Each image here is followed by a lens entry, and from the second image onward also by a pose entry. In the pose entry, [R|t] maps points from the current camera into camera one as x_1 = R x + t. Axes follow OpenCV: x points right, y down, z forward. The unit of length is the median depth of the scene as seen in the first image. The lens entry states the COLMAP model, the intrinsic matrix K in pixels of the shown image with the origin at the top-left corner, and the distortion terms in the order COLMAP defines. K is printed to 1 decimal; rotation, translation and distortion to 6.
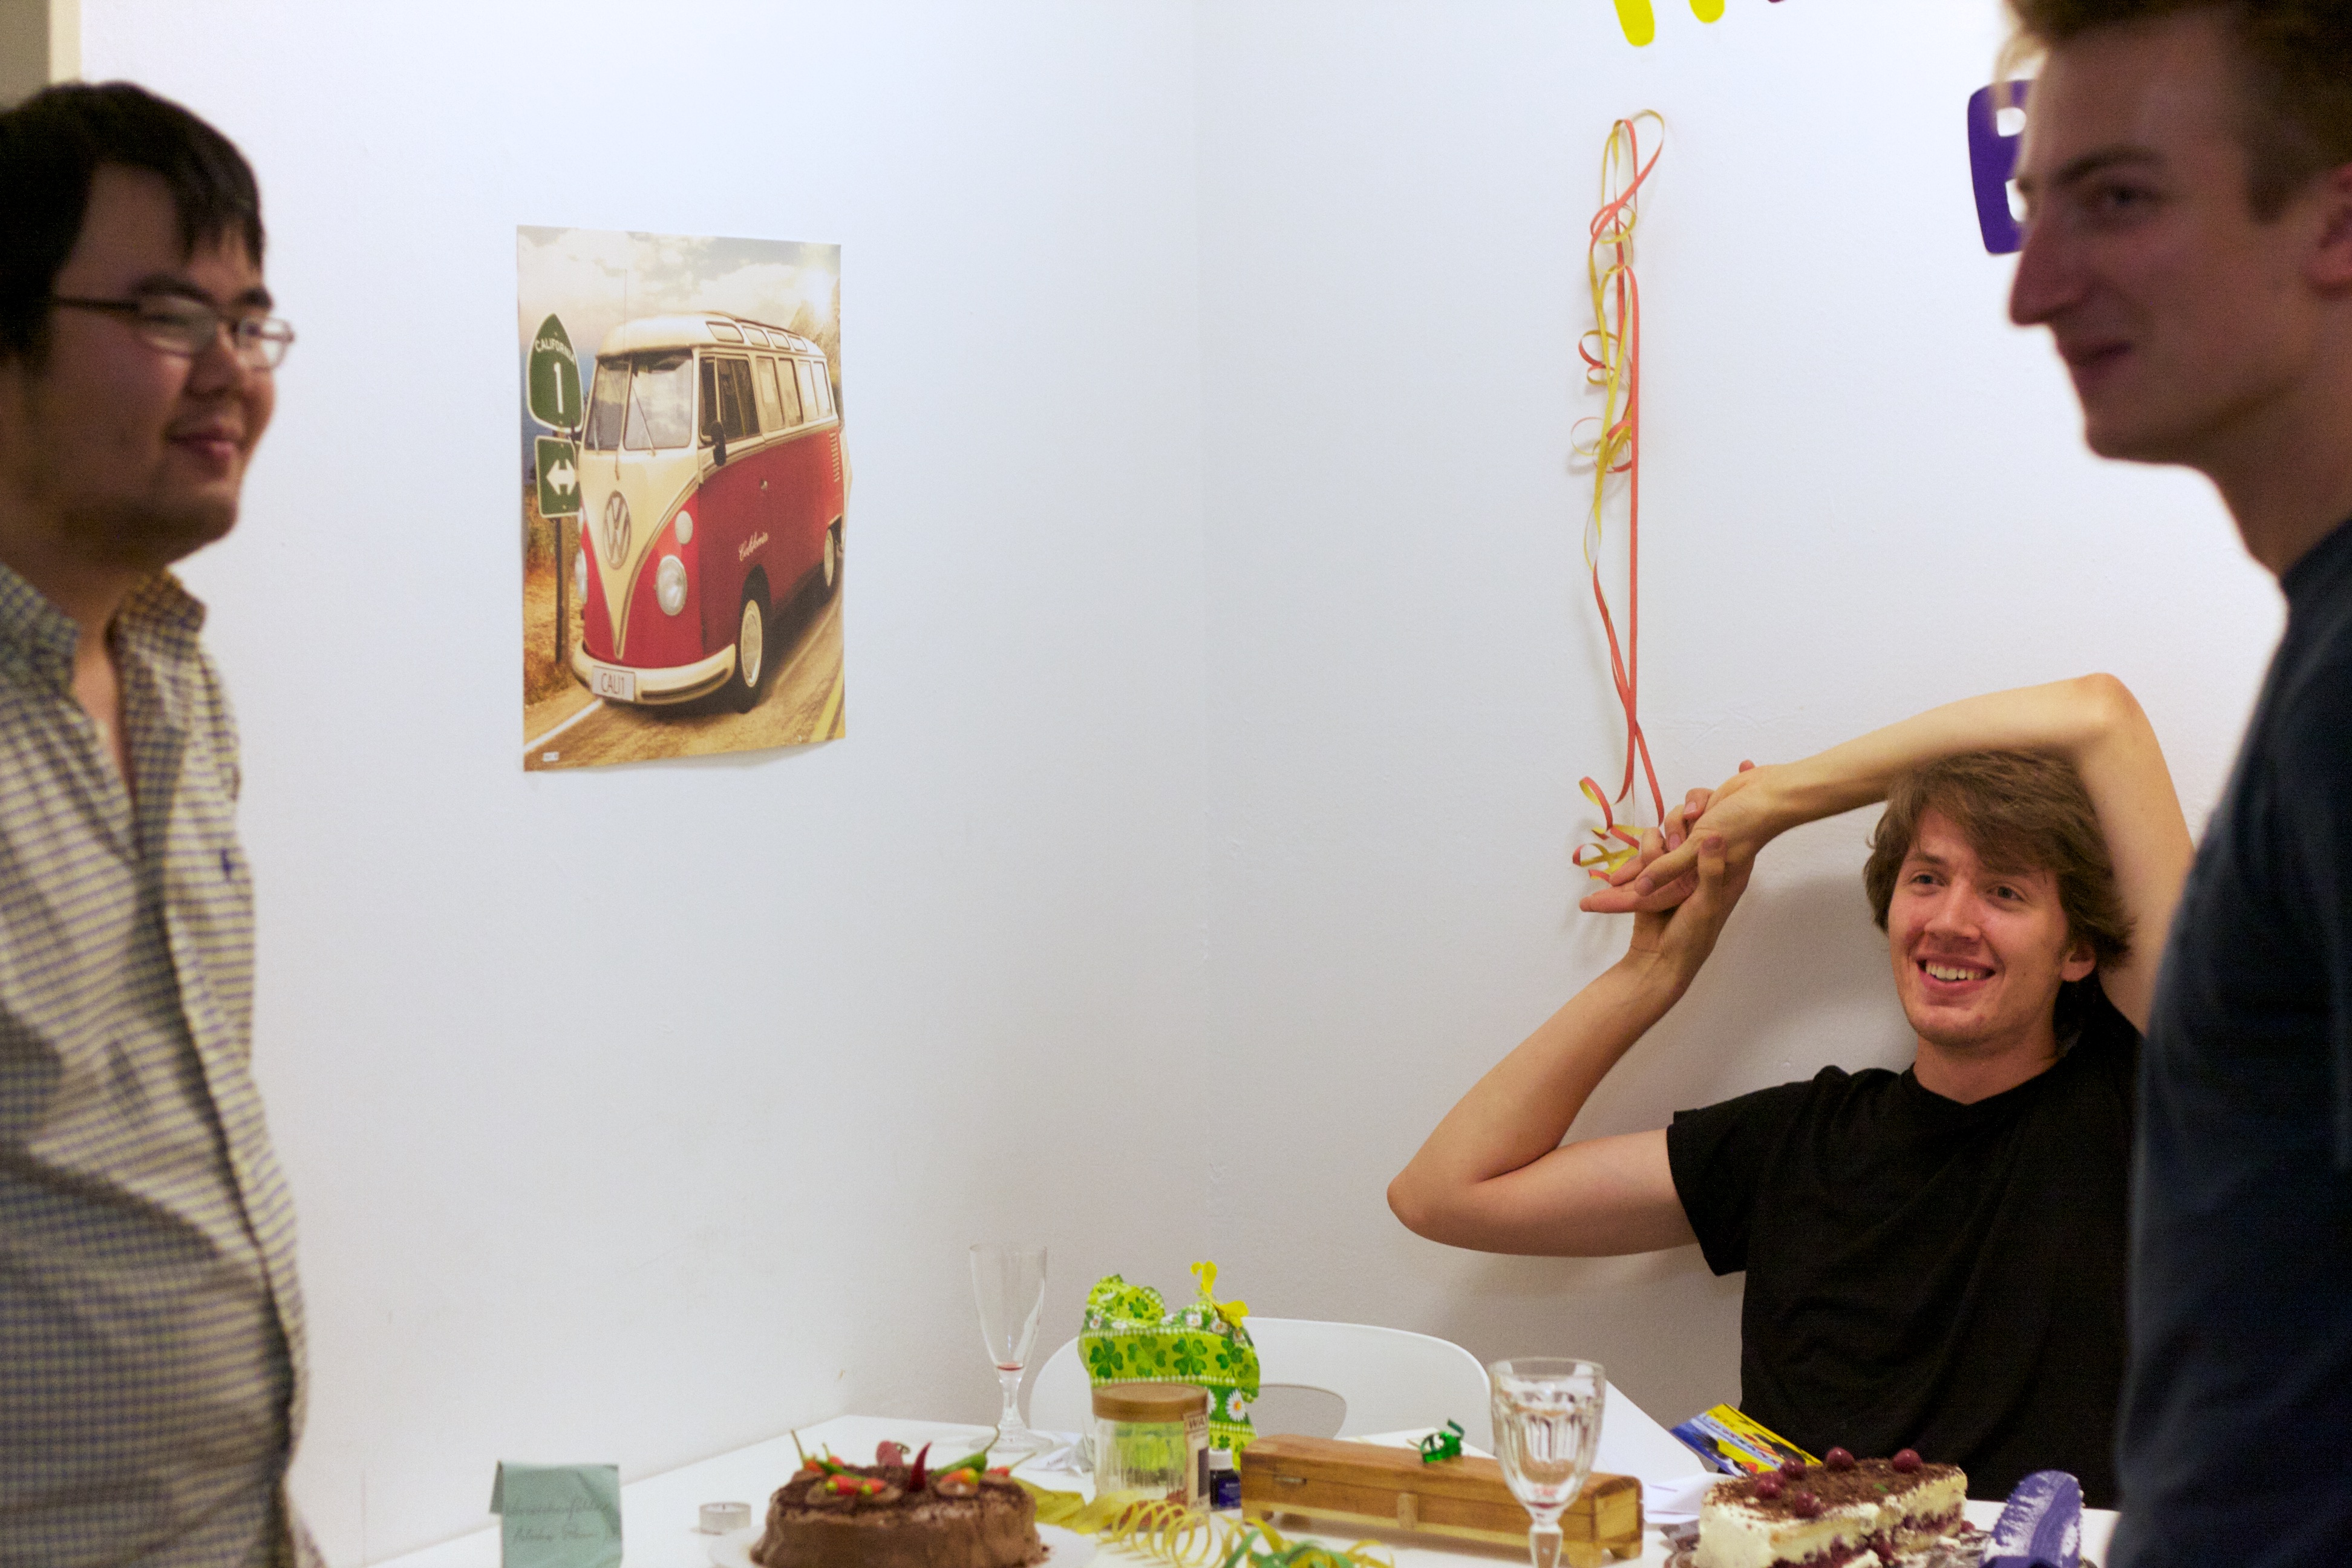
lens RADIAL K [[5878.4, 0, 1176.2], [0, 5878.4, 784.0], [0, 0, 1]] dist [-0.052253, 0.000000]
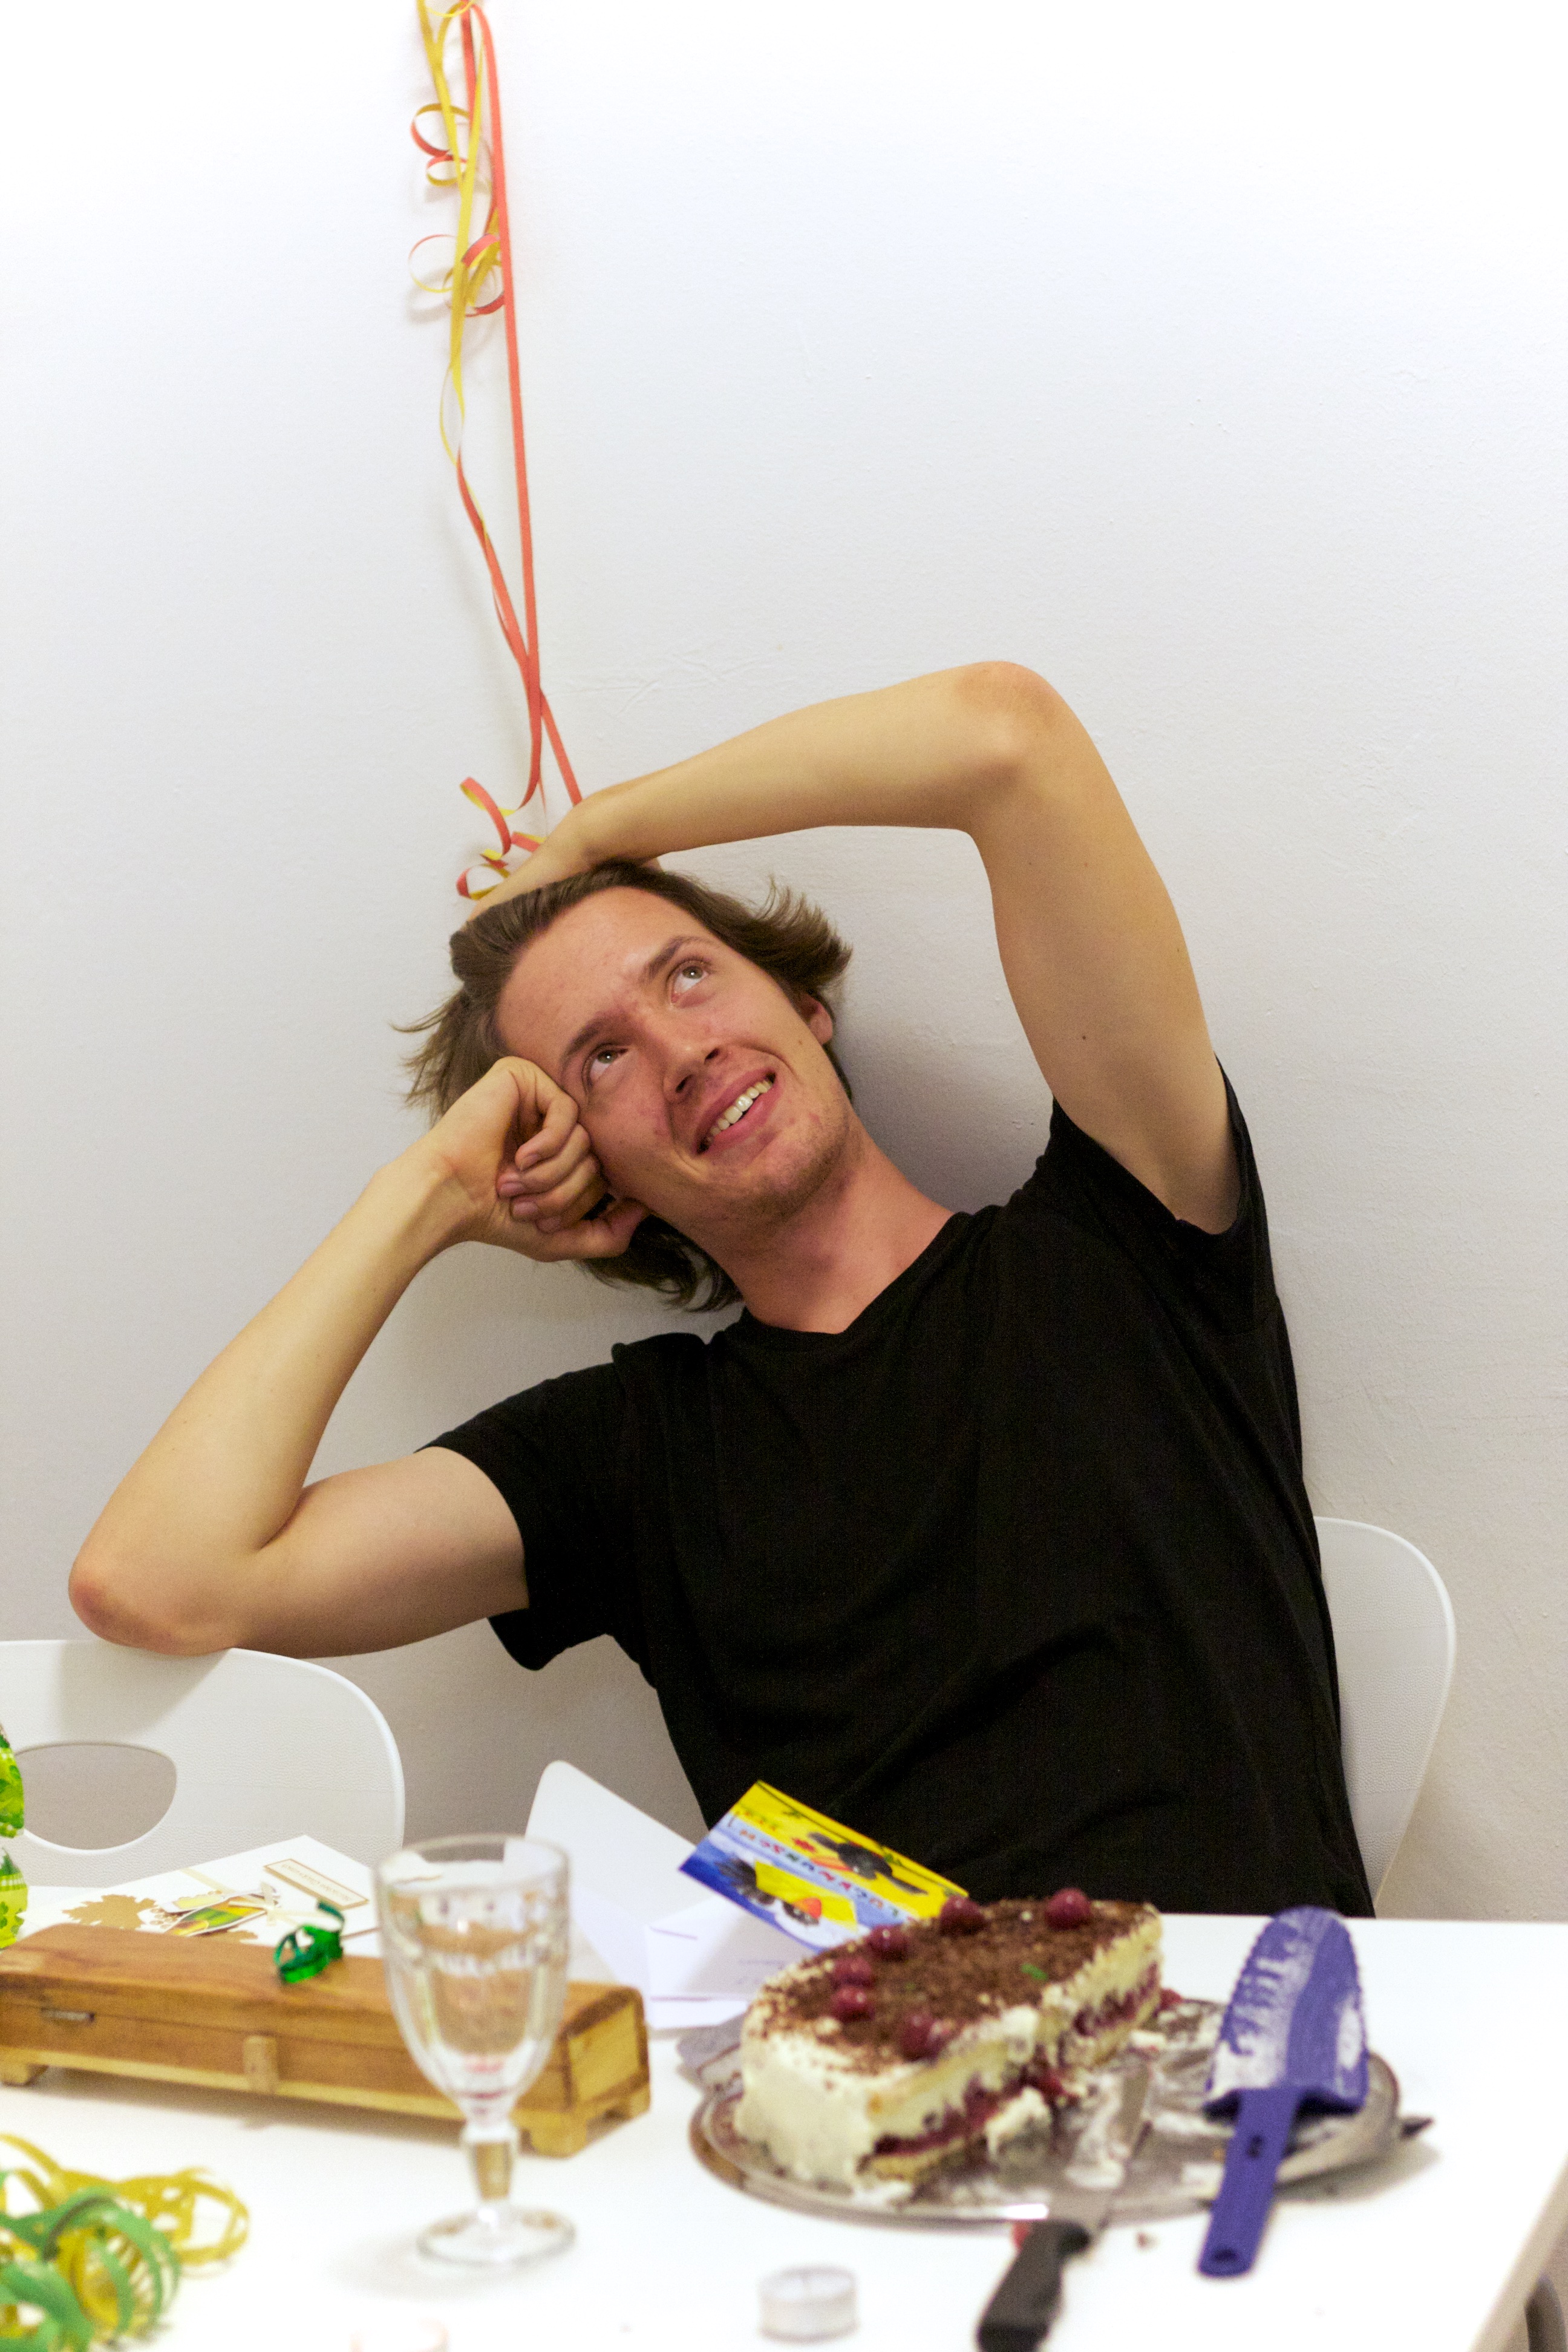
lens RADIAL K [[5878.4, 0, 785.6], [0, 5878.4, 1159.9], [0, 0, 1]] dist [-0.052253, 0.000000]
pose [[0.990366, -0.081028, 0.112289, 0.032215], [0.070454, 0.992967, 0.095143, -0.022815], [-0.119209, -0.086316, 0.989110, 0.398604]]
